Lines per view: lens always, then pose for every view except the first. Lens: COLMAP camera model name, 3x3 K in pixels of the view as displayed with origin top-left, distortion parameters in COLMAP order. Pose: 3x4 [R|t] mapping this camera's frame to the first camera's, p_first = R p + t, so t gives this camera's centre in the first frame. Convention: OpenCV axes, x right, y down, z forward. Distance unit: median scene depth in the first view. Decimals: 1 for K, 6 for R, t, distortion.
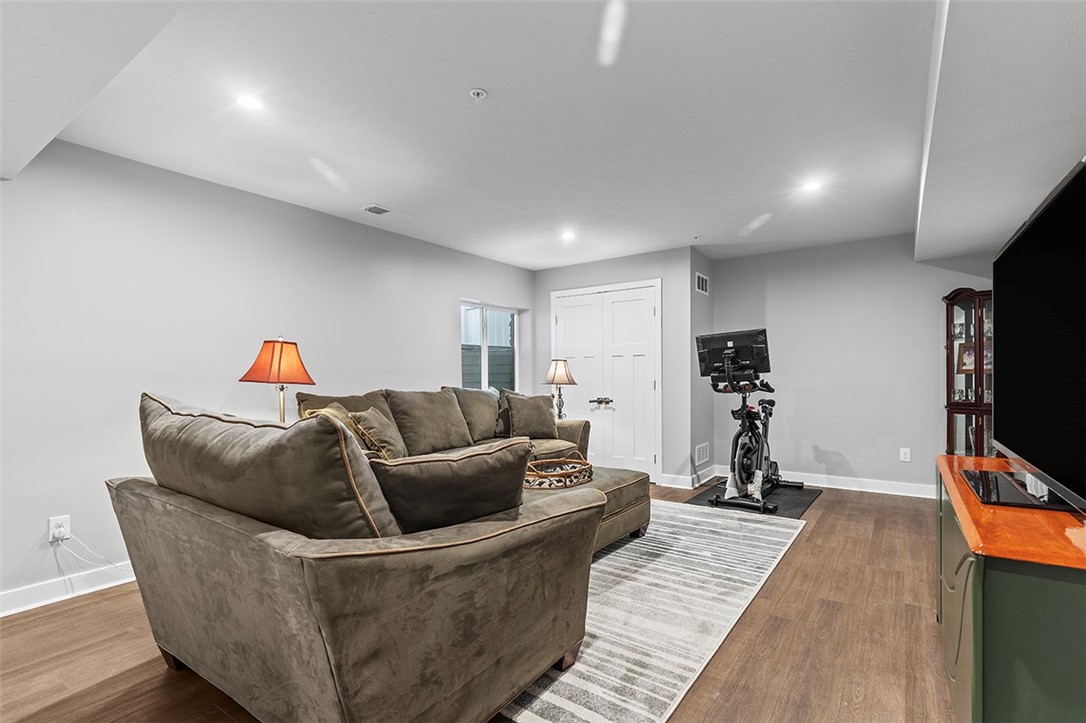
lens RADIAL K [[508.8, 0, 547.6], [0, 508.8, 372.1], [0, 0, 1]] dist [0.000898, 0.000058]
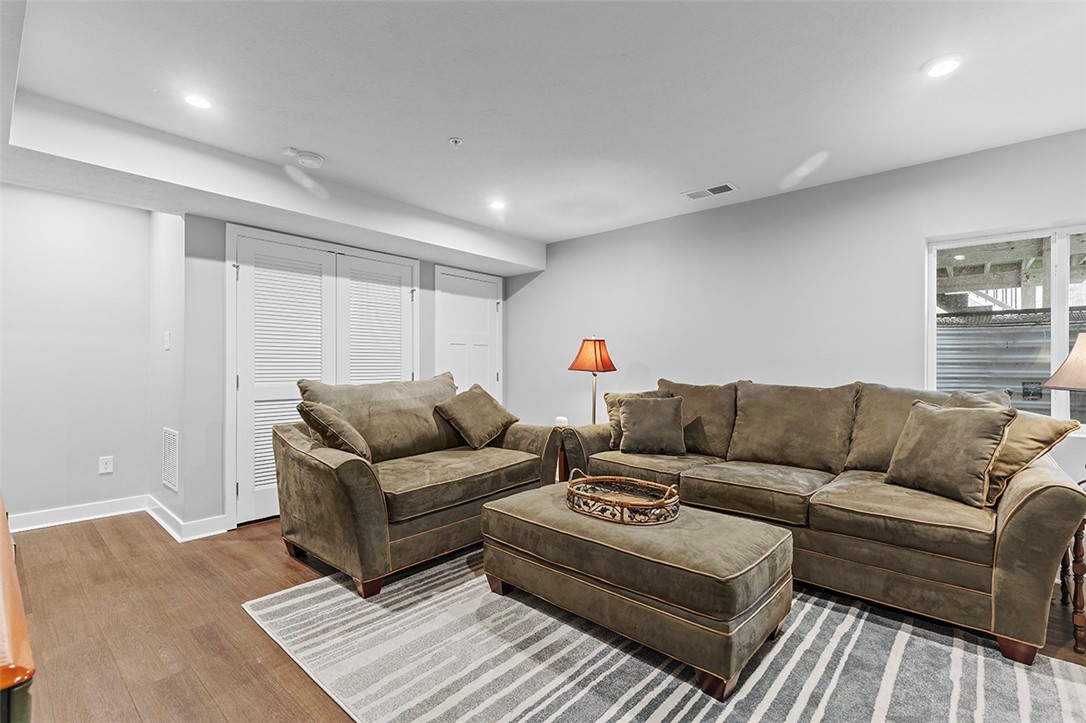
lens RADIAL K [[491.0, 0, 549.2], [0, 491.0, 358.9], [0, 0, 1]] dist [0.012015, -0.004204]
pose [[-0.118169, -0.005000, -0.992981, 0.773682], [0.004015, 0.999977, -0.005513, -0.001611], [0.992985, -0.004638, -0.118146, 1.027930]]
